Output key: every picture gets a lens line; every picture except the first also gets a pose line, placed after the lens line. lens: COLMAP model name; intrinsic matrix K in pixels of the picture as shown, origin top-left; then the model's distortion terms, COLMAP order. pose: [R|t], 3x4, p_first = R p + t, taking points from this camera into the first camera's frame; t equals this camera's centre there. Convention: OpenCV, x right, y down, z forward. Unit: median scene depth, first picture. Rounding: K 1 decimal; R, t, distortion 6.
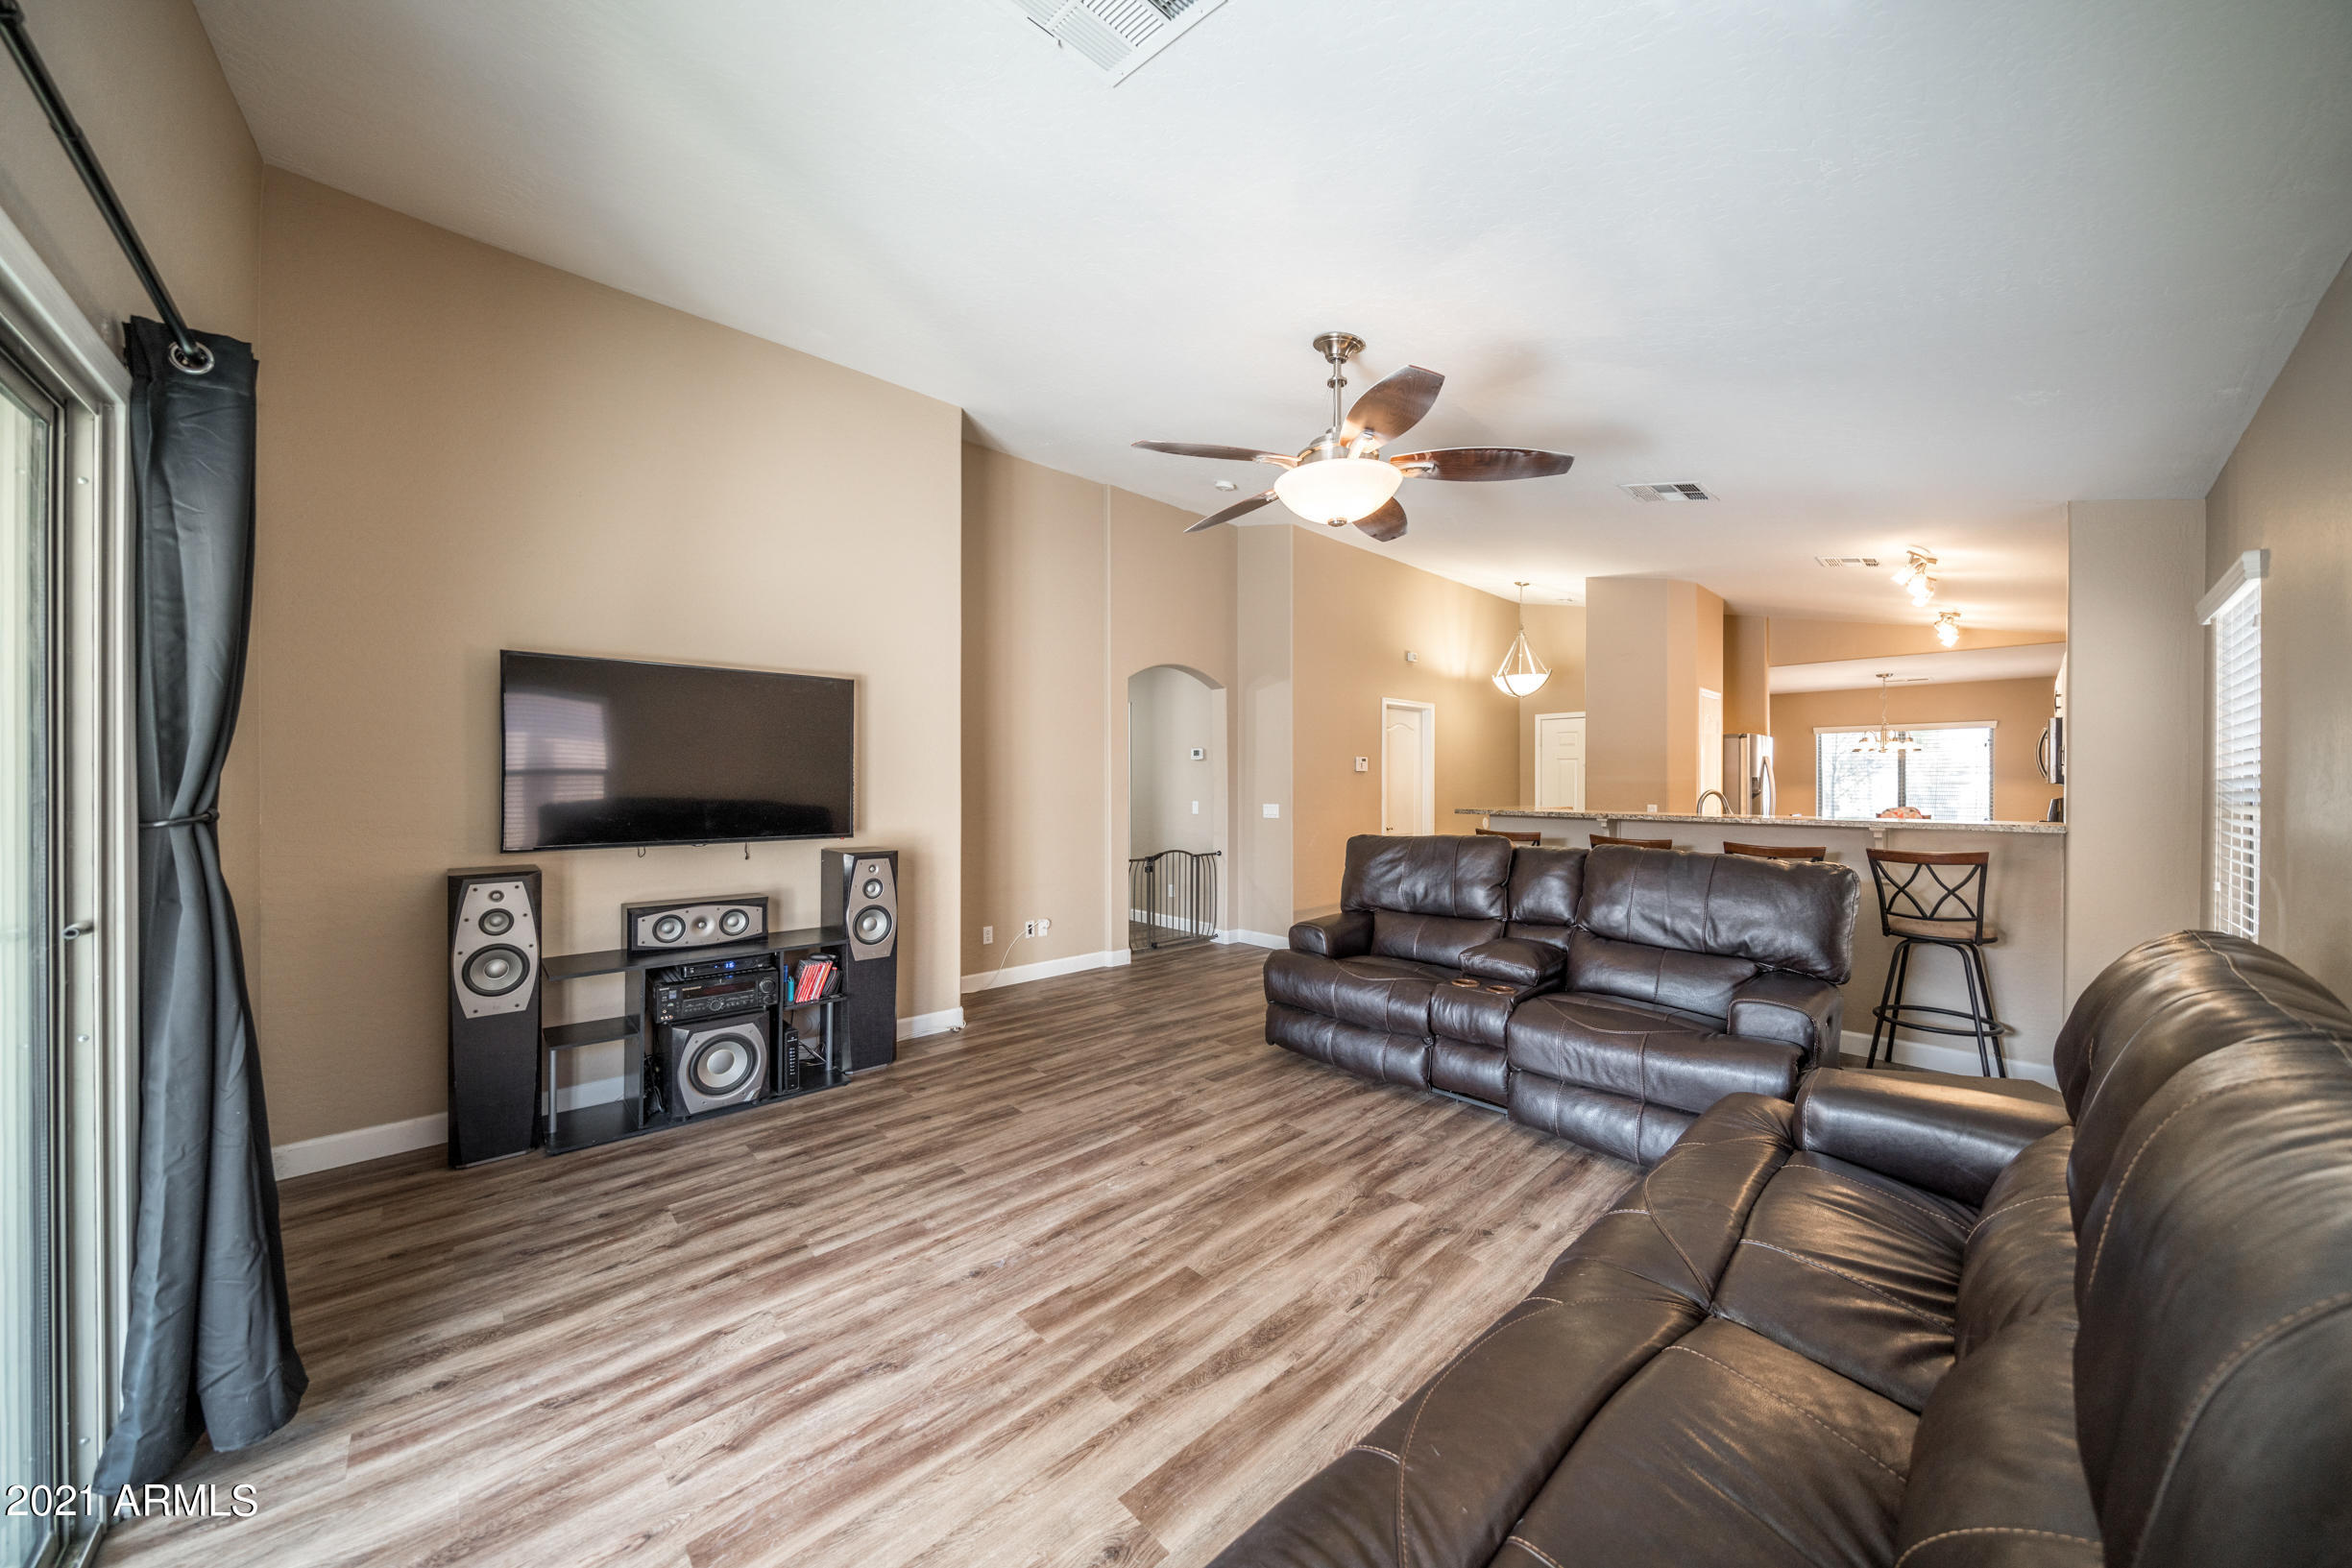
lens RADIAL K [[797.1, 0, 1176.0], [0, 797.1, 784.0], [0, 0, 1]] dist [-0.002132, -0.000148]
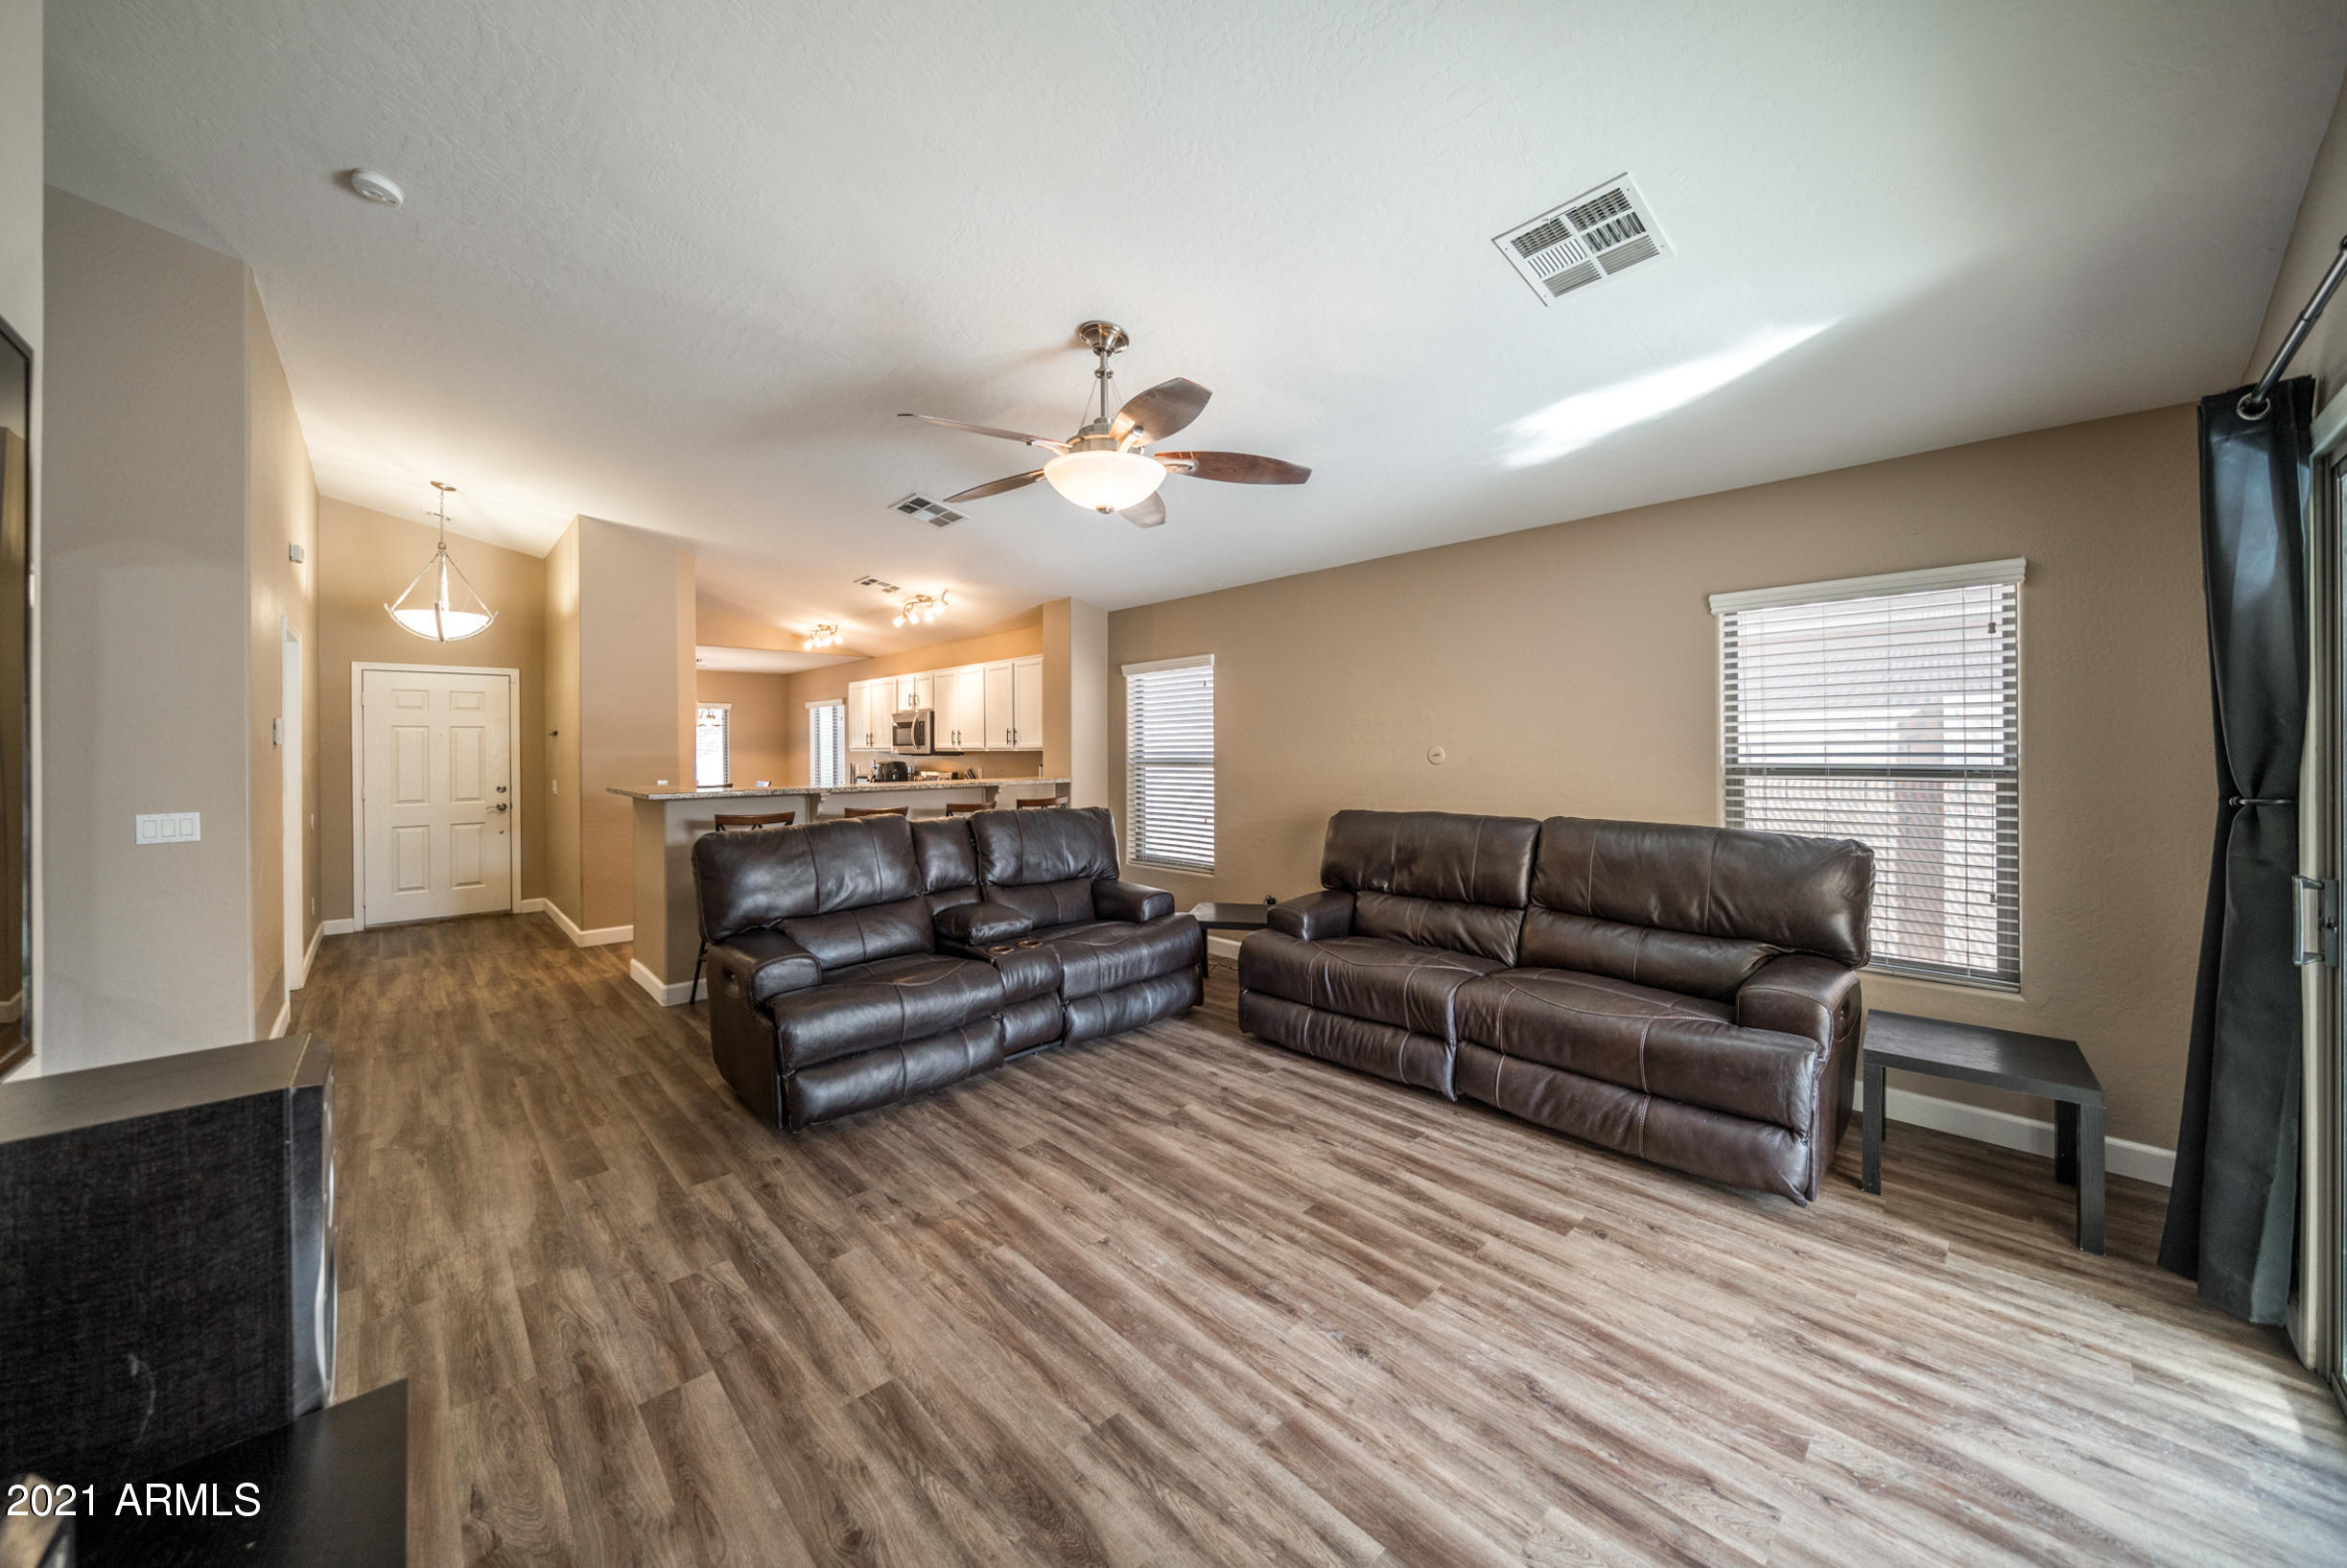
lens RADIAL K [[828.1, 0, 1149.2], [0, 828.1, 740.6], [0, 0, 1]] dist [-0.002037, -0.000243]
pose [[0.005008, 0.003554, 0.999981, -0.942904], [0.008459, 0.999958, -0.003597, -0.032892], [-0.999952, 0.008477, 0.004978, 1.005568]]
